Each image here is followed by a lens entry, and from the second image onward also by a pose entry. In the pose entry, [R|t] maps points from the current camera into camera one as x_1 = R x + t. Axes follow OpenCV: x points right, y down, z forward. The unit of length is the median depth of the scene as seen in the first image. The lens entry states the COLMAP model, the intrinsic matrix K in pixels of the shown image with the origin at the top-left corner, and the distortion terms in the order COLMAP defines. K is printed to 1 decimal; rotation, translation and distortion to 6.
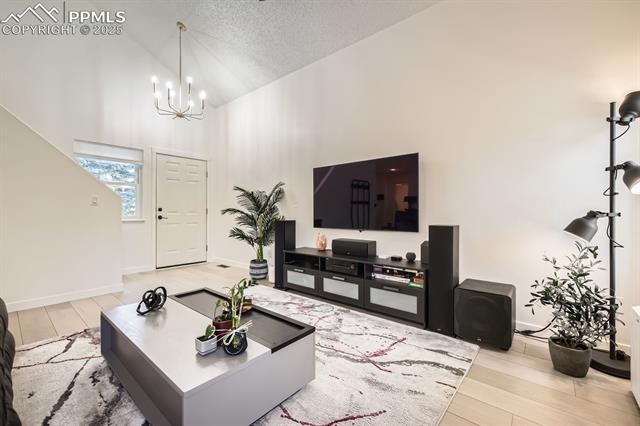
lens RADIAL K [[274.1, 0, 317.6], [0, 274.1, 214.4], [0, 0, 1]] dist [0.004826, -0.001440]
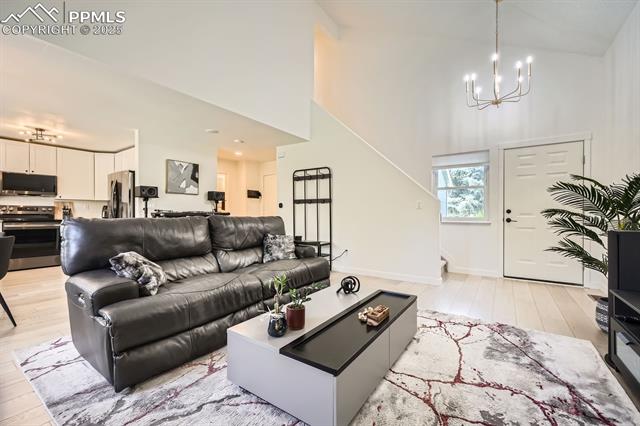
lens RADIAL K [[274.1, 0, 313.6], [0, 274.1, 210.5], [0, 0, 1]] dist [0.004826, -0.001440]
pose [[0.103916, -0.010802, -0.994527, 0.401778], [-0.008970, 0.999890, -0.011797, -0.006976], [0.994546, 0.010147, 0.103808, 0.468202]]
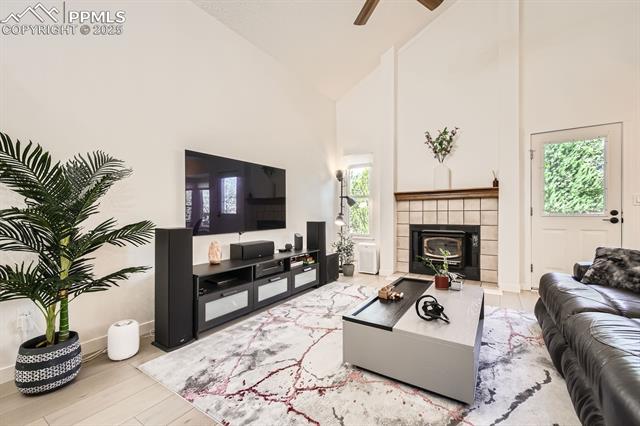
lens RADIAL K [[274.1, 0, 320.5], [0, 274.1, 214.0], [0, 0, 1]] dist [0.004826, -0.001440]
pose [[-0.146743, 0.000378, 0.989175, -0.945713], [0.014344, 0.999896, 0.001746, -0.006602], [-0.989071, 0.014445, -0.146733, 0.977986]]
